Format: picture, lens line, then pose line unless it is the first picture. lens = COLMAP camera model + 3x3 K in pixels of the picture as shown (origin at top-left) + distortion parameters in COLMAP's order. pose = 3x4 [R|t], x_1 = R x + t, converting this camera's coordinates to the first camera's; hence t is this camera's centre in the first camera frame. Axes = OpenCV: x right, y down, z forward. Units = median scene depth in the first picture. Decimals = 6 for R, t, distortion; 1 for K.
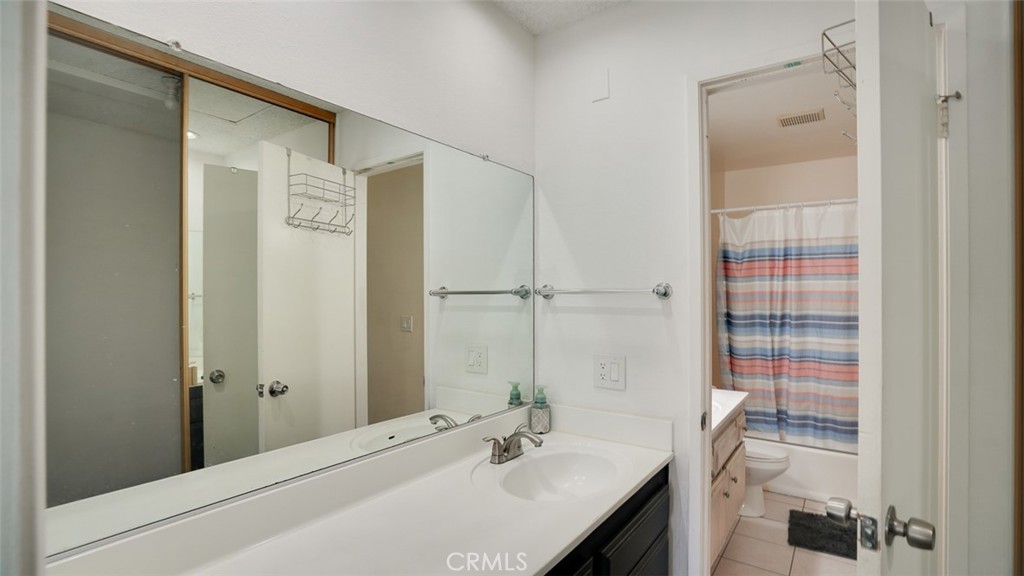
lens RADIAL K [[470.8, 0, 515.2], [0, 470.8, 292.1], [0, 0, 1]] dist [-0.038634, 0.005561]
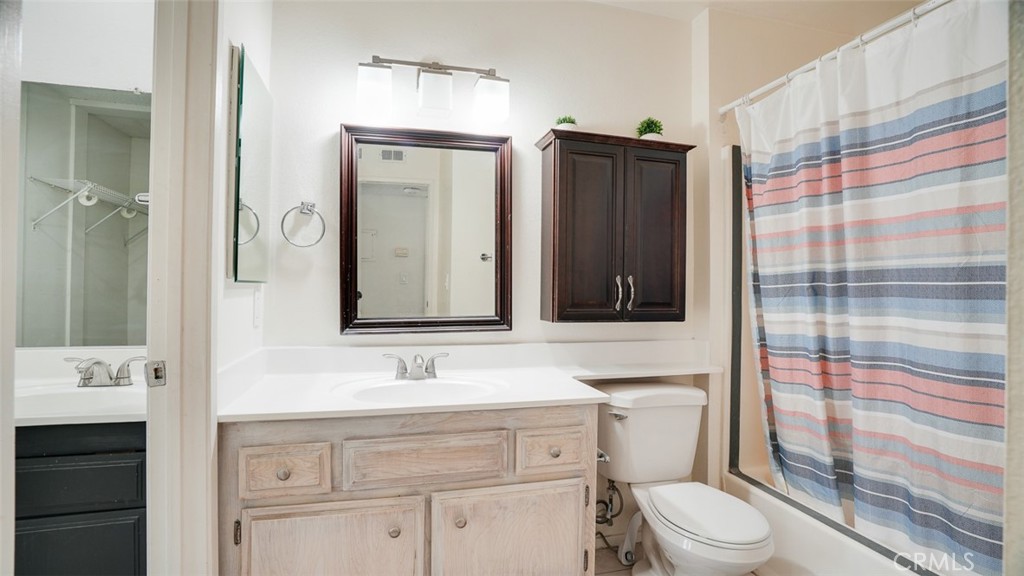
lens RADIAL K [[470.8, 0, 510.7], [0, 470.8, 285.0], [0, 0, 1]] dist [-0.038634, 0.005561]
pose [[0.754054, -0.002241, -0.656809, 0.636650], [-0.003662, 0.999964, -0.007616, 0.068915], [0.656803, 0.008148, 0.754019, 0.391739]]
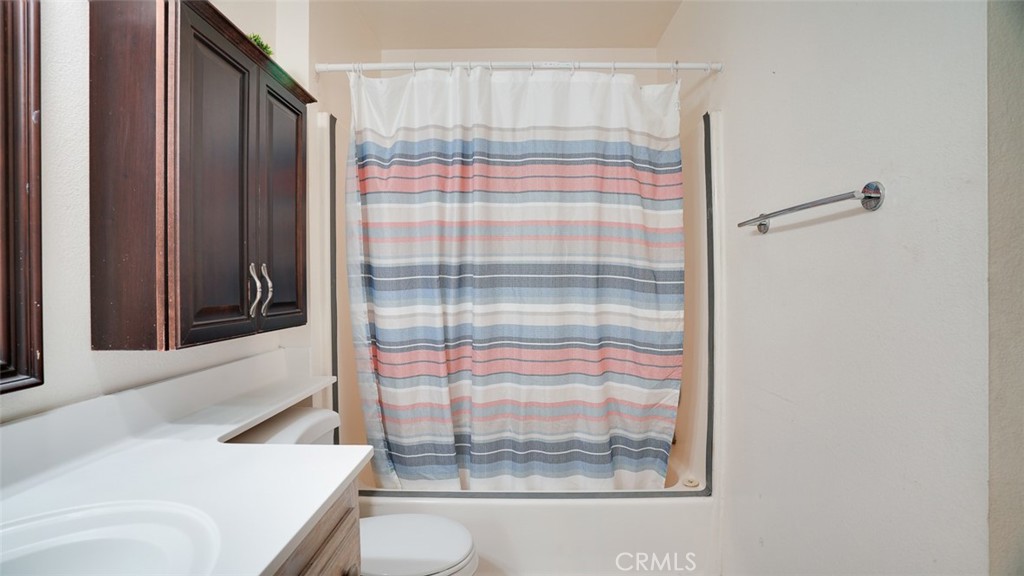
lens RADIAL K [[470.8, 0, 502.4], [0, 470.8, 285.2], [0, 0, 1]] dist [-0.038634, 0.005561]
pose [[0.843175, -0.012137, 0.537502, 0.317682], [0.007393, 0.999912, 0.010981, 0.067316], [-0.537588, -0.005285, 0.843191, 0.504648]]
